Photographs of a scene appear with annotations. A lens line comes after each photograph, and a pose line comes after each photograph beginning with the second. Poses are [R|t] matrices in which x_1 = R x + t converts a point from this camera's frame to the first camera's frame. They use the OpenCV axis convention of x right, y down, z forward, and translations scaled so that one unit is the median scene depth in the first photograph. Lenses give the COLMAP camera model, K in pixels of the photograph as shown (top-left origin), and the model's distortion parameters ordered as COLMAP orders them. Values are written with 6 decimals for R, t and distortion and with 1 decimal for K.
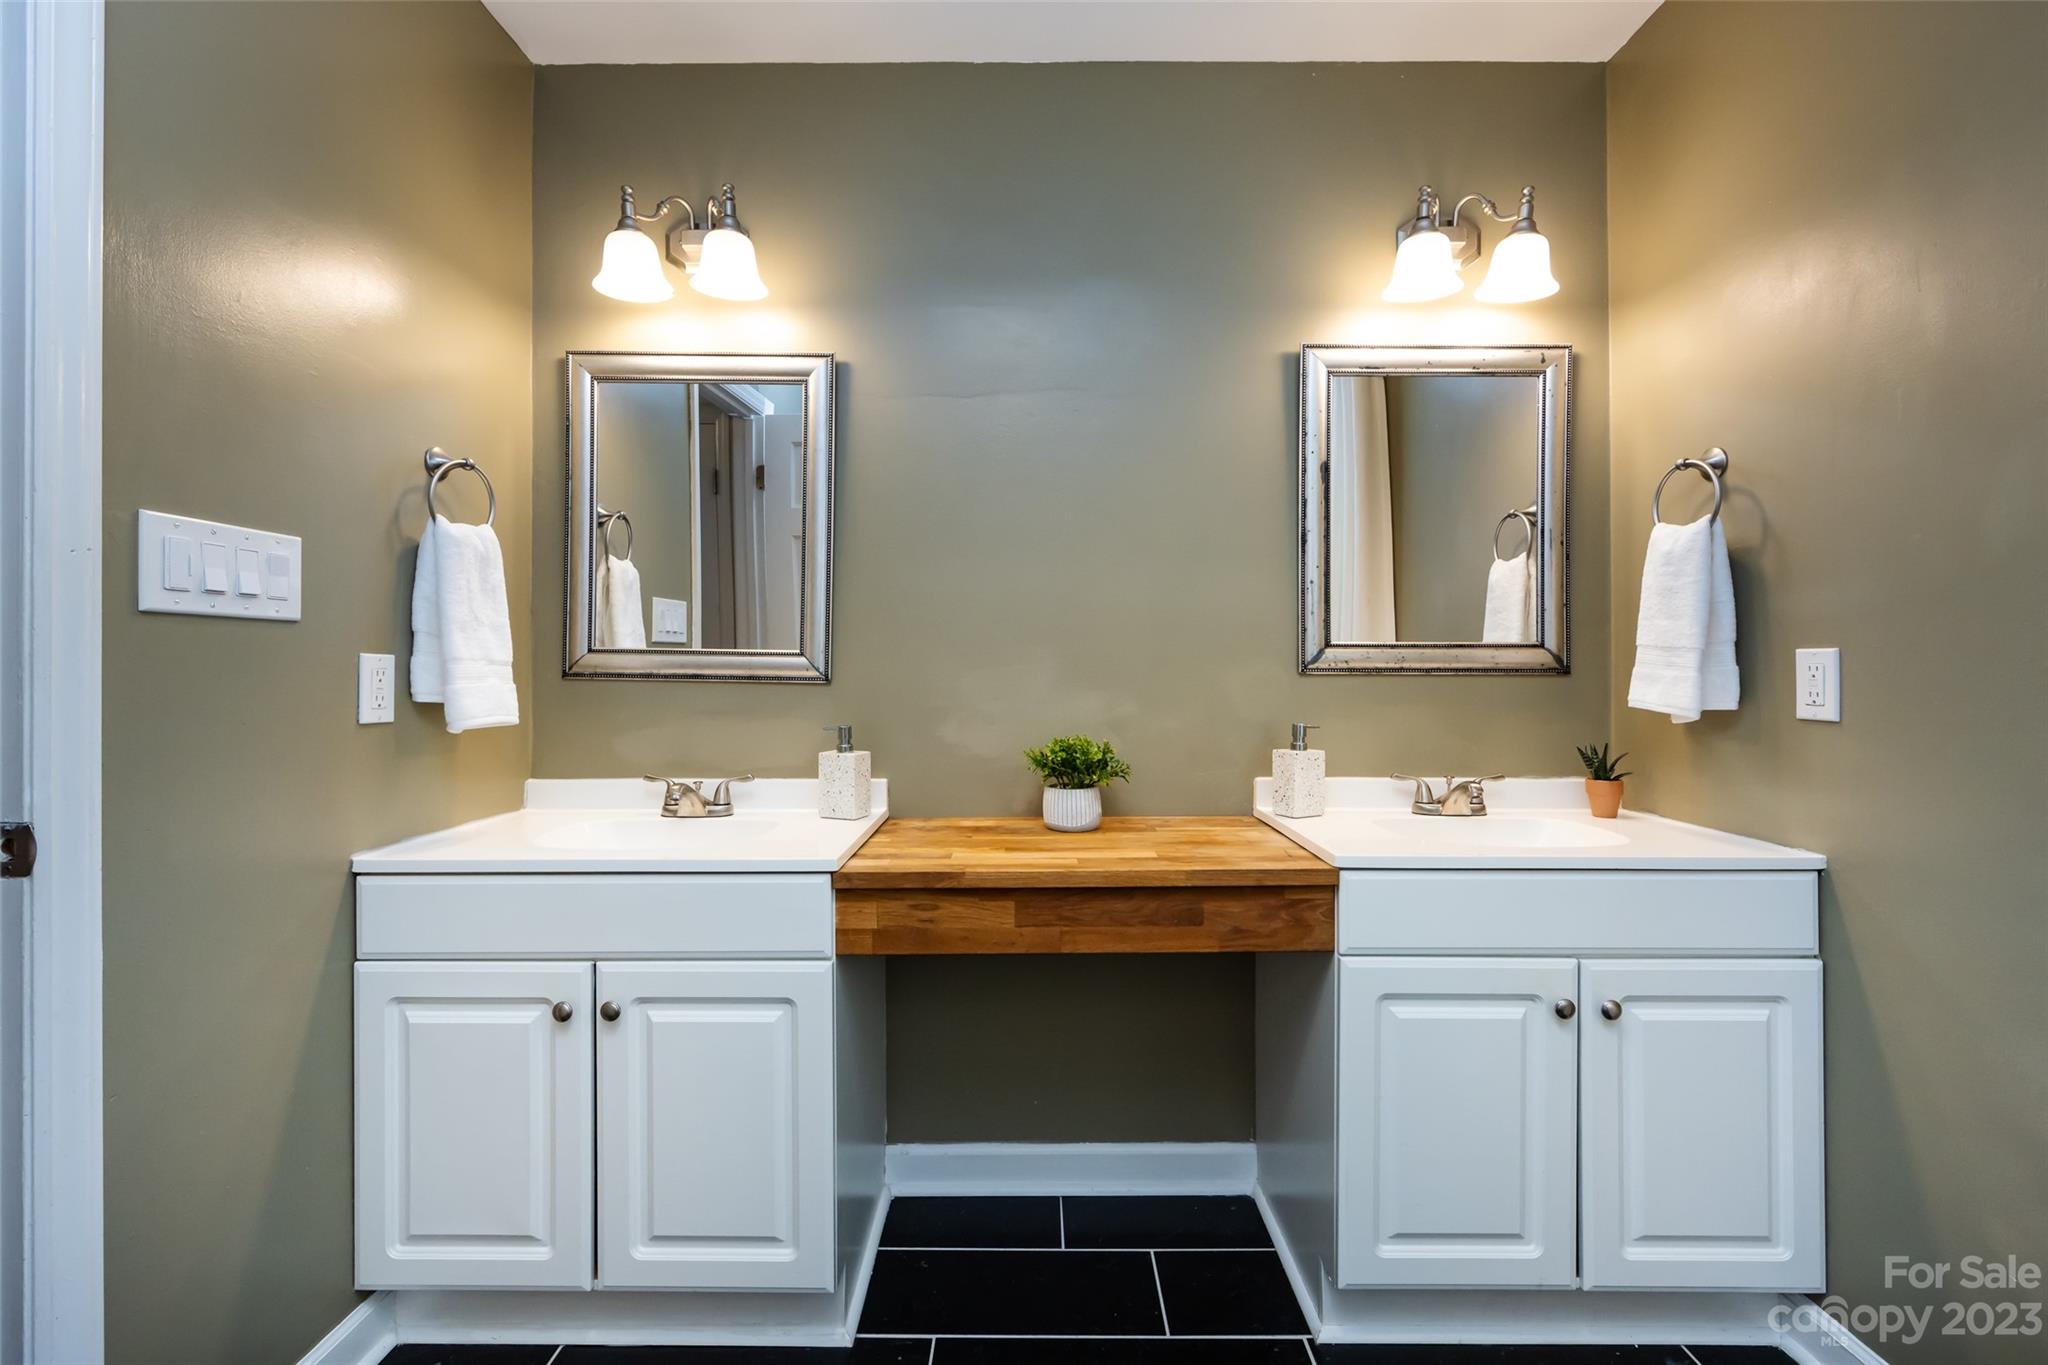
lens RADIAL K [[820.6, 0, 988.8], [0, 820.6, 653.6], [0, 0, 1]] dist [-0.002341, -0.000227]
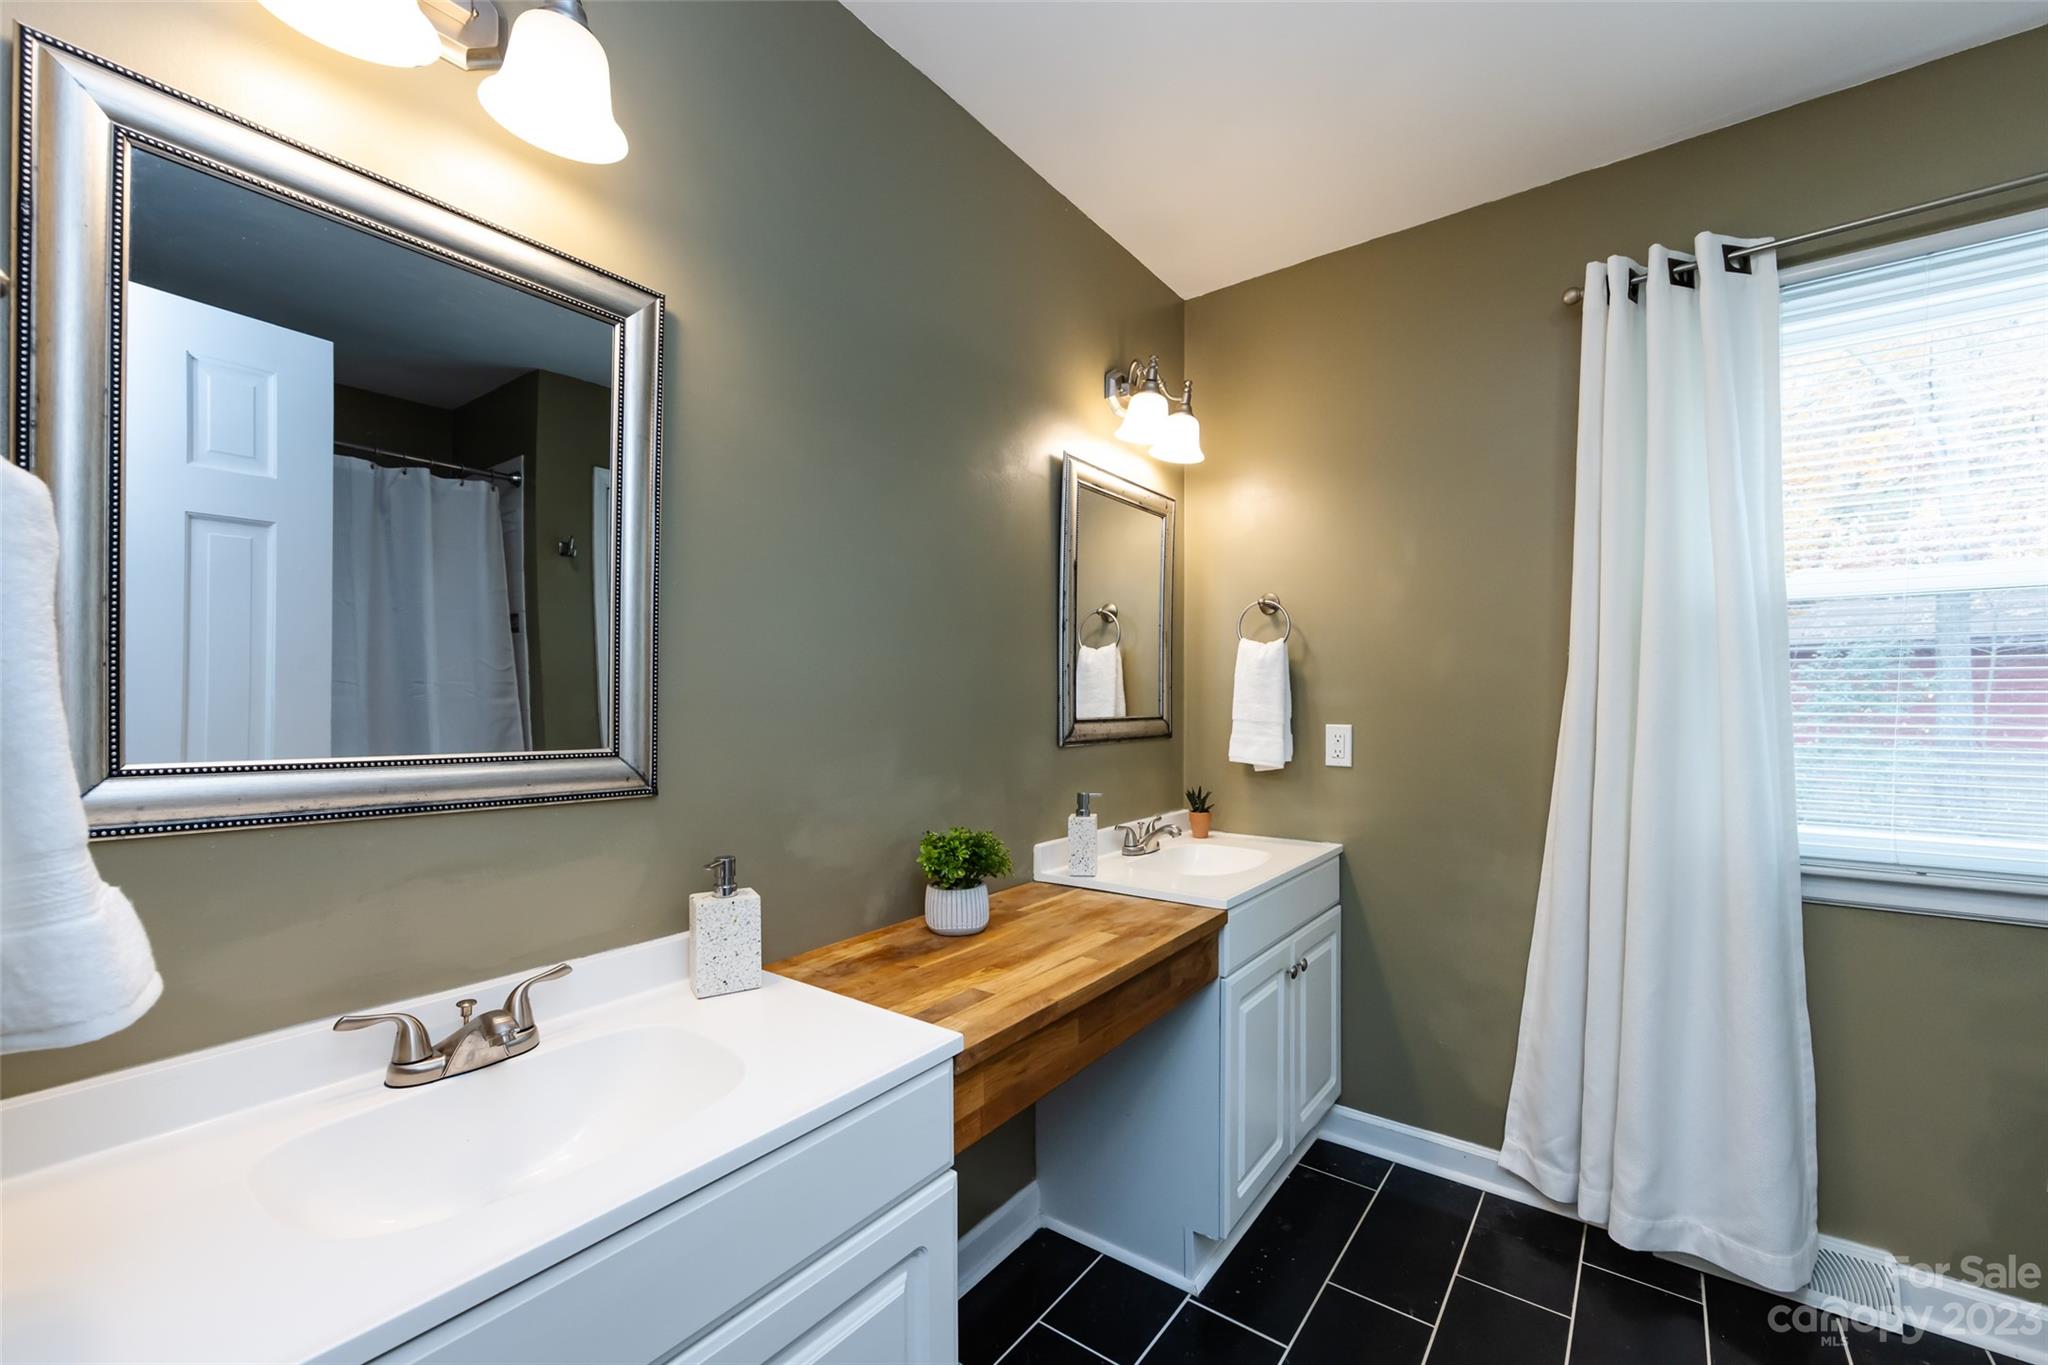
lens RADIAL K [[837.2, 0, 1028.7], [0, 837.2, 709.2], [0, 0, 1]] dist [0.000369, 0.000014]
pose [[0.583410, -0.013067, 0.812072, -0.634607], [-0.008648, 0.999714, 0.022299, -0.057899], [-0.812132, -0.020032, 0.583130, 0.407515]]
